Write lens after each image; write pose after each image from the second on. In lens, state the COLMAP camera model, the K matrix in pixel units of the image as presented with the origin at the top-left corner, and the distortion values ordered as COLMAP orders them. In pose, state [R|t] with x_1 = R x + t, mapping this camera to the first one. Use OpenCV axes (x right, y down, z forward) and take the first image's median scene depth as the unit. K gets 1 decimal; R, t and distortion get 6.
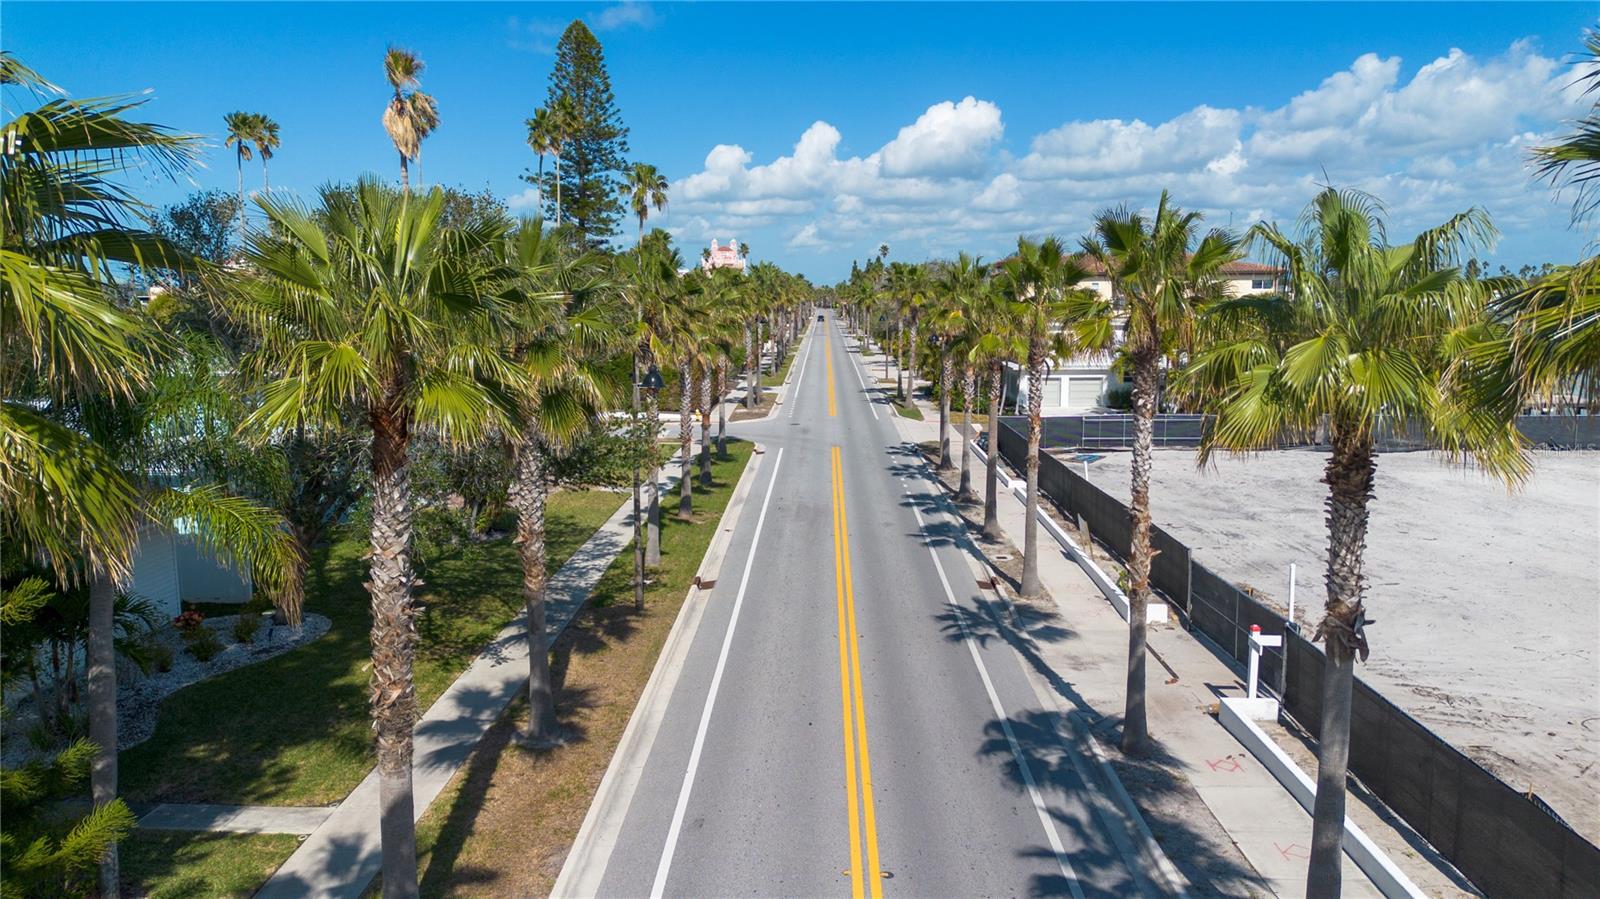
lens RADIAL K [[1122.4, 0, 800.8], [0, 1122.4, 446.2], [0, 0, 1]] dist [0.103584, -0.110262]
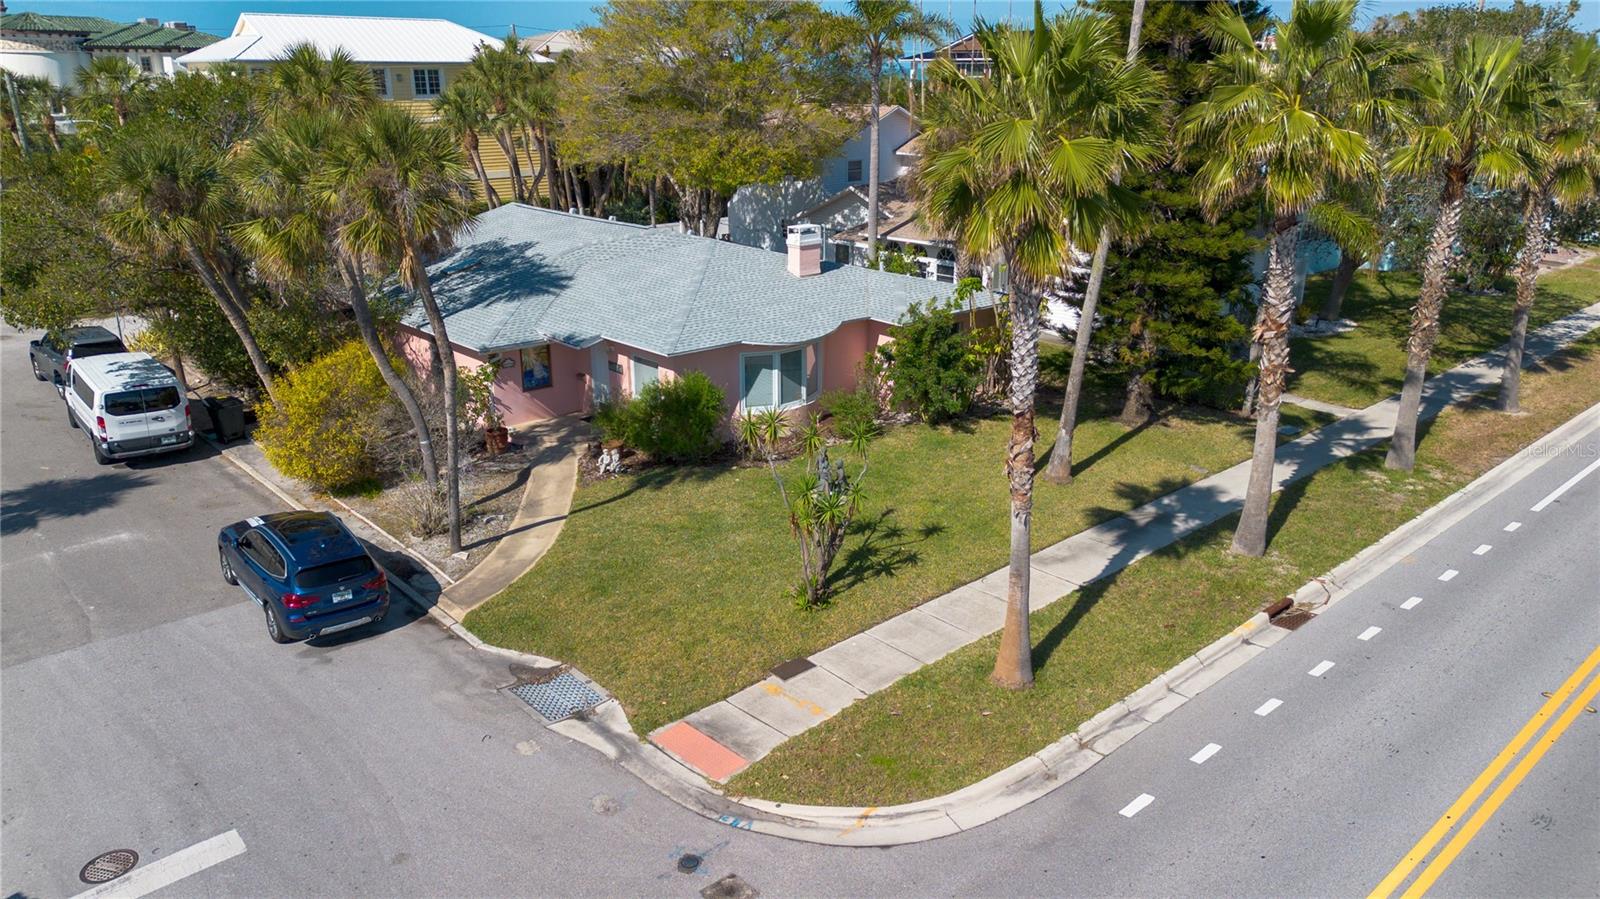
lens RADIAL K [[1122.4, 0, 800.8], [0, 1122.4, 446.2], [0, 0, 1]] dist [0.103584, -0.110262]
pose [[0.687835, 0.231283, -0.688034, 0.061518], [-0.097254, 0.968697, 0.228403, 0.018414], [0.719322, -0.090190, 0.688797, -0.233010]]
